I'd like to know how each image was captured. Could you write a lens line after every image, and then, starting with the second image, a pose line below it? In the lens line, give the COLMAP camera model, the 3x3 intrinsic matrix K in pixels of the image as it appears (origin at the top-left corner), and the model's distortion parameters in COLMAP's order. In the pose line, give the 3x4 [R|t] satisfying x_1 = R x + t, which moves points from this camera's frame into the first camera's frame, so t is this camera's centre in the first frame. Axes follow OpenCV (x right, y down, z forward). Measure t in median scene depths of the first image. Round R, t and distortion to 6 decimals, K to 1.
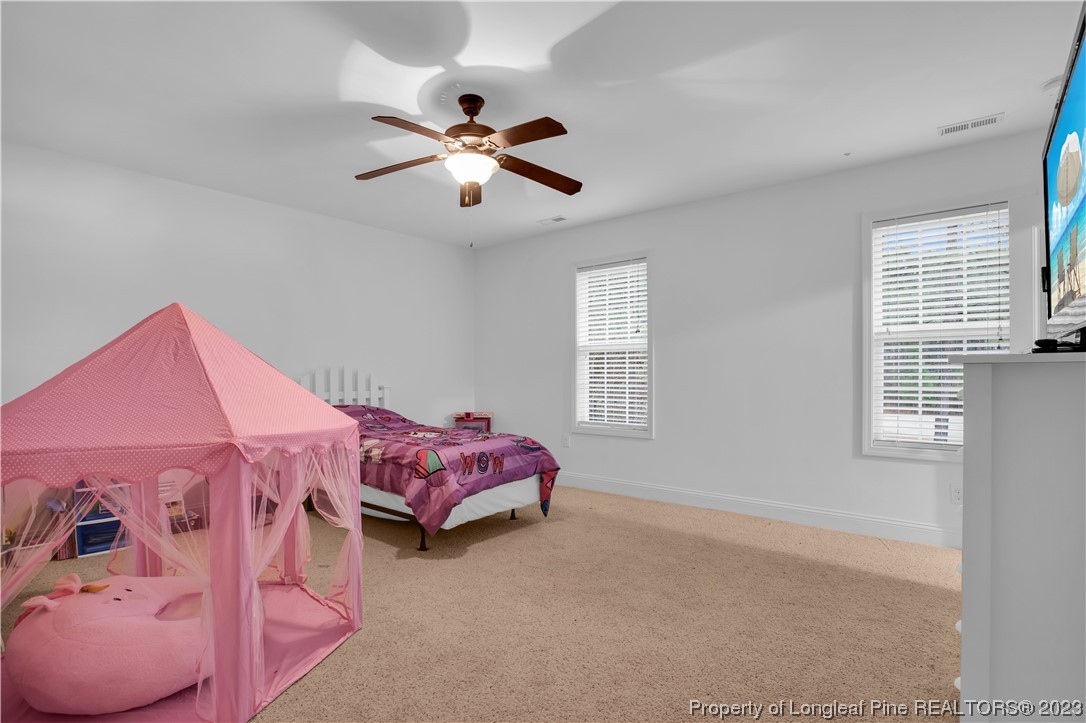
lens RADIAL K [[518.8, 0, 542.3], [0, 518.8, 368.9], [0, 0, 1]] dist [-0.057813, 0.026307]
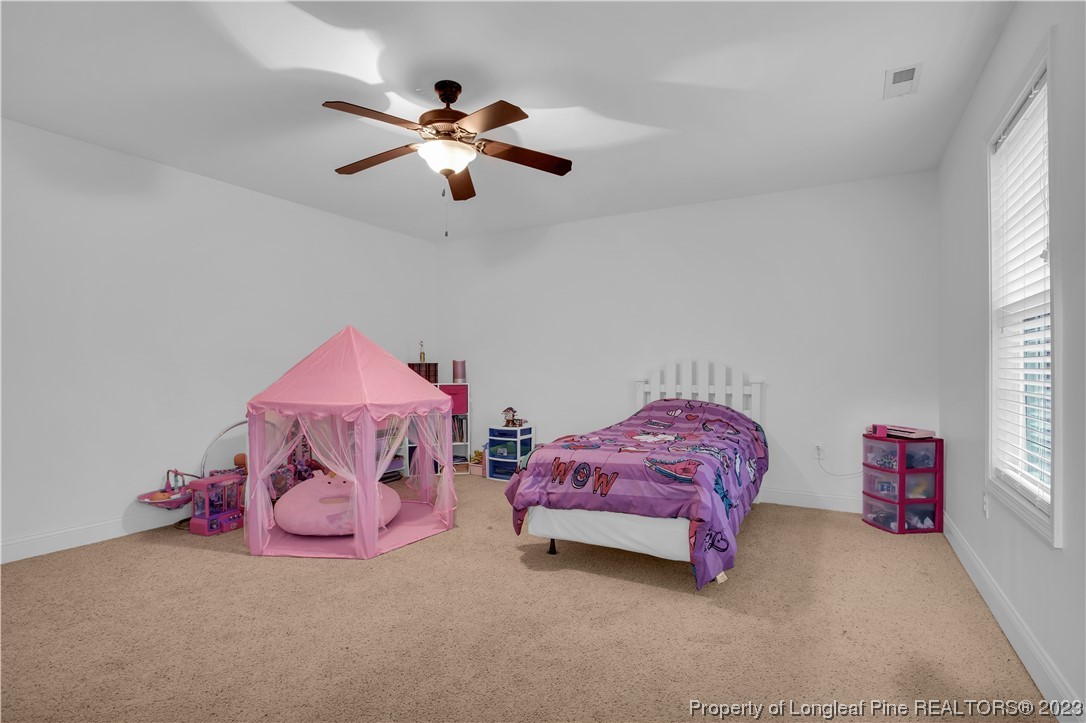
lens RADIAL K [[518.8, 0, 542.3], [0, 518.8, 368.9], [0, 0, 1]] dist [-0.057813, 0.026307]
pose [[0.183006, 0.008565, -0.983074, 0.671019], [0.010250, 0.999891, 0.010619, 0.004085], [0.983058, -0.012020, 0.182899, 0.791658]]
